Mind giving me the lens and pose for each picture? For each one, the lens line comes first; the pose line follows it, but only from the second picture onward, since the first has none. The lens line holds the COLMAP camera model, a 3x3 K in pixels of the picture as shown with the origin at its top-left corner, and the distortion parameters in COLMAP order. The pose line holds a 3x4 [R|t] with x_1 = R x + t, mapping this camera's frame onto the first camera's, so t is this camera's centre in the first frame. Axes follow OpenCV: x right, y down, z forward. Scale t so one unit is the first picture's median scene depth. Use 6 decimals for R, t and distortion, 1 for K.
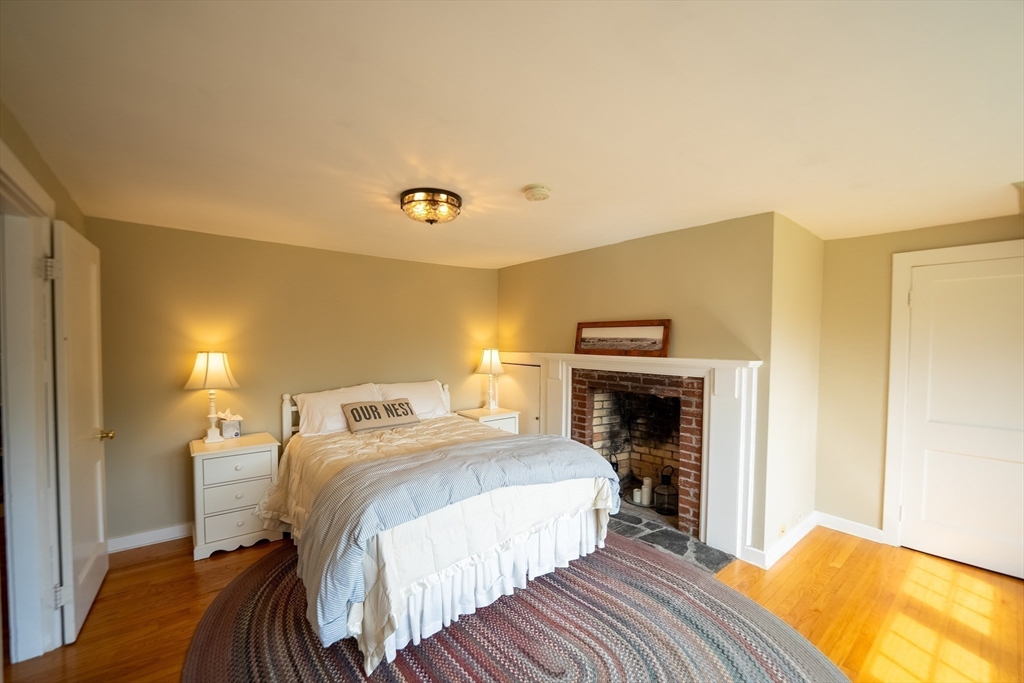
lens RADIAL K [[419.8, 0, 513.4], [0, 419.8, 352.3], [0, 0, 1]] dist [-0.029092, 0.005251]
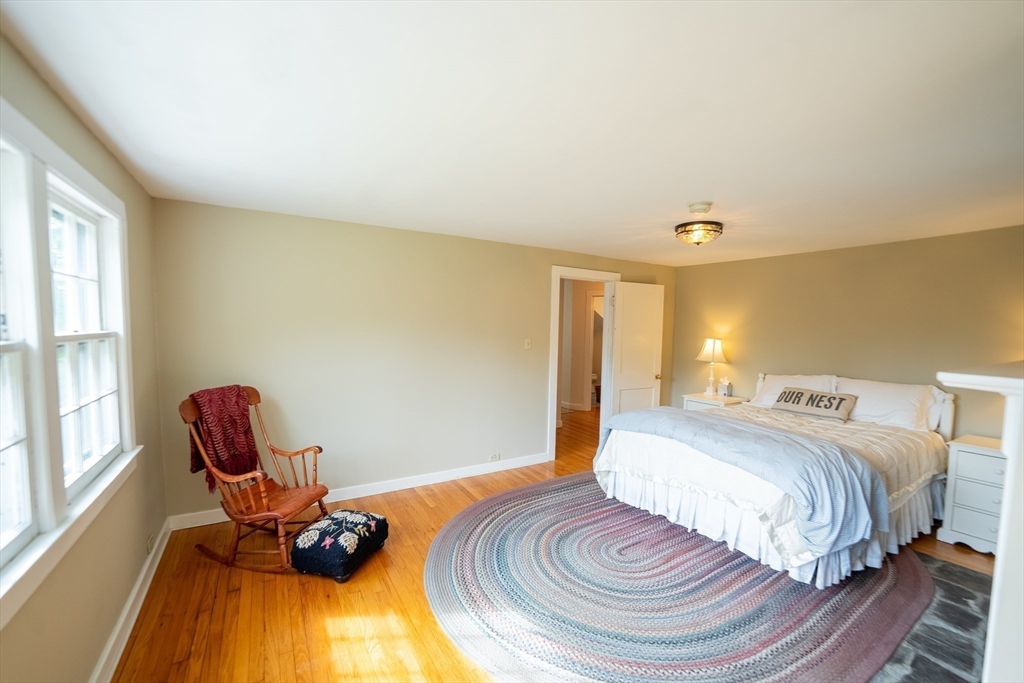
lens RADIAL K [[419.8, 0, 513.4], [0, 419.8, 352.3], [0, 0, 1]] dist [-0.029092, 0.005251]
pose [[-0.135824, 0.054846, -0.989214, 1.225169], [-0.036701, 0.997503, 0.060345, -0.022302], [0.990053, 0.044502, -0.133472, 0.591630]]
